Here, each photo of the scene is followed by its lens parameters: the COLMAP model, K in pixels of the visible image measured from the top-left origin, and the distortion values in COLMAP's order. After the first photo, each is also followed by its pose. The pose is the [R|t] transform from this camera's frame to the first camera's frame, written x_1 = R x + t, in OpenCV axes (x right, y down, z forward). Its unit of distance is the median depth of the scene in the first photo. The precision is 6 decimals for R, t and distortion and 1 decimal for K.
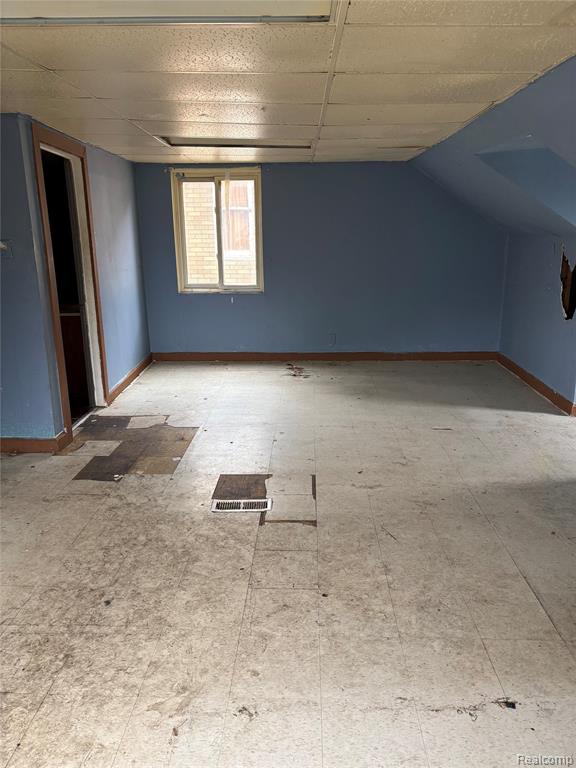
lens RADIAL K [[584.9, 0, 291.7], [0, 584.9, 384.8], [0, 0, 1]] dist [0.023350, -0.009659]
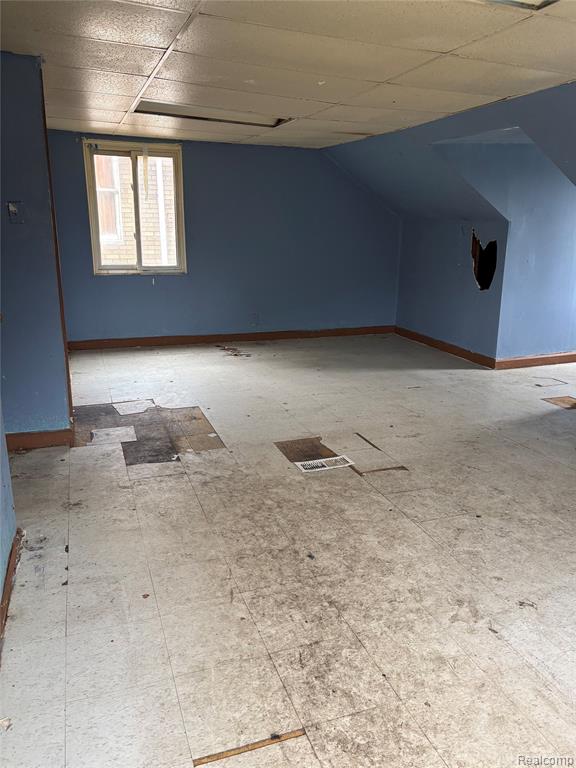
lens RADIAL K [[584.9, 0, 319.4], [0, 584.9, 368.7], [0, 0, 1]] dist [0.023350, -0.009659]
pose [[0.924850, -0.071160, 0.373617, -0.382459], [0.077671, 0.996976, -0.002381, 0.033303], [-0.372317, 0.031221, 0.927580, 0.036022]]
